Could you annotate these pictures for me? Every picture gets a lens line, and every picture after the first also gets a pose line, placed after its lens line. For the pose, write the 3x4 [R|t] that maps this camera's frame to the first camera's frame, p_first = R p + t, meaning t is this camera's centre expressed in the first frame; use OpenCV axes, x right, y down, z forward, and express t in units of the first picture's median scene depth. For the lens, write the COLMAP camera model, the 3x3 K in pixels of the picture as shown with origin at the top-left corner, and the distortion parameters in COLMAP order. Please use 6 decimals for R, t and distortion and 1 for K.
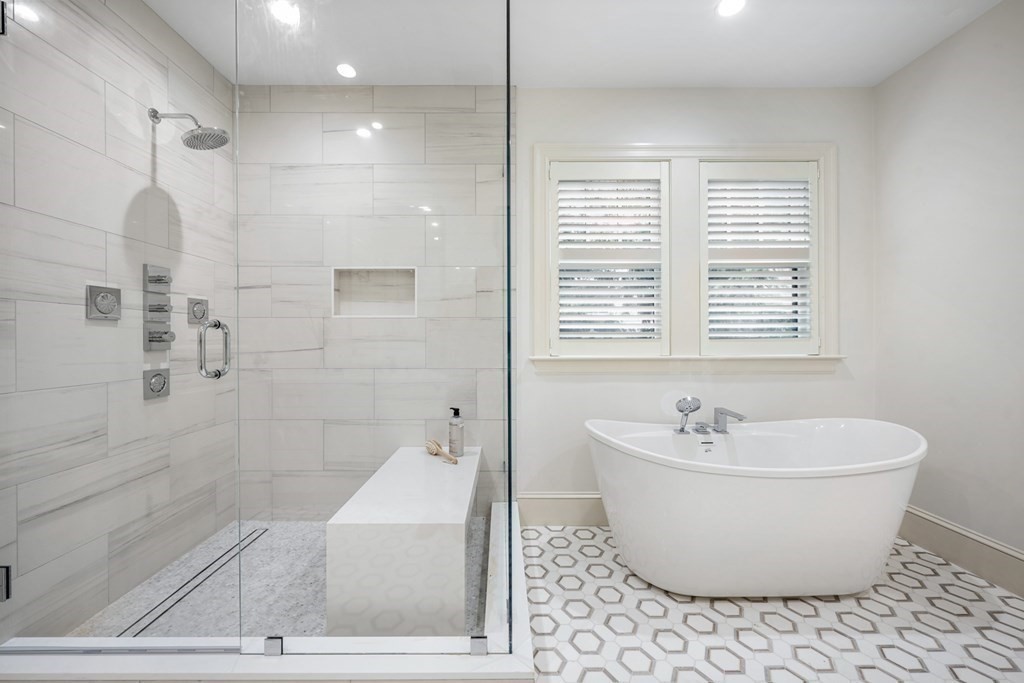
lens RADIAL K [[408.4, 0, 511.7], [0, 408.4, 341.4], [0, 0, 1]] dist [-0.000268, 0.000058]
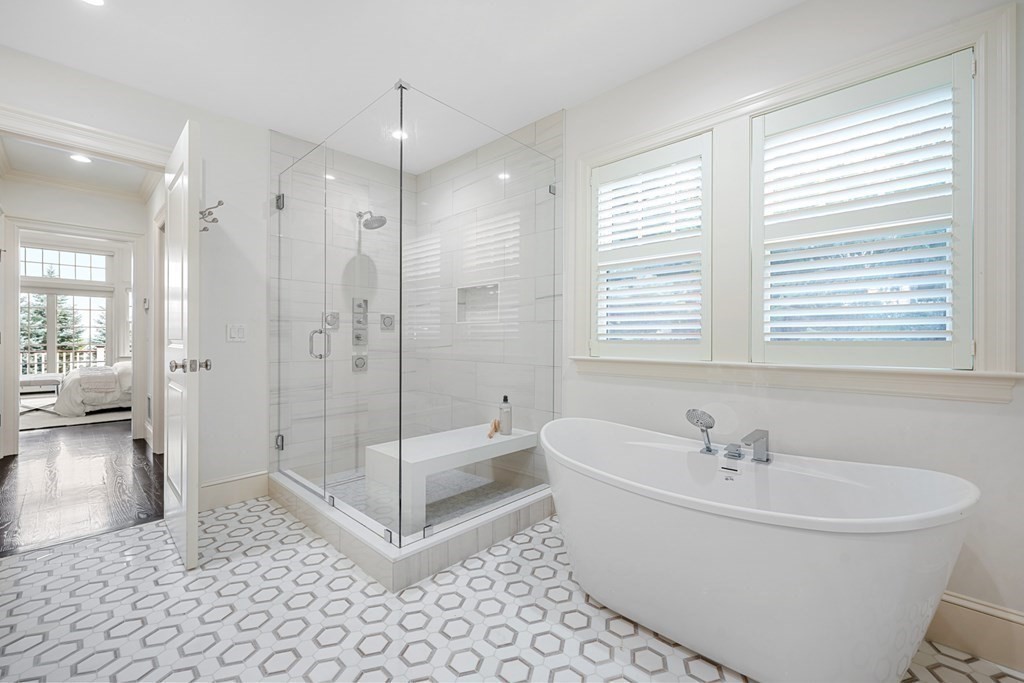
lens RADIAL K [[437.2, 0, 512.4], [0, 437.2, 338.6], [0, 0, 1]] dist [0.002842, 0.000171]
pose [[0.711838, 0.005784, -0.702320, 0.905825], [-0.007750, 0.999970, 0.000381, -0.010385], [0.702301, 0.005171, 0.711861, 0.086395]]
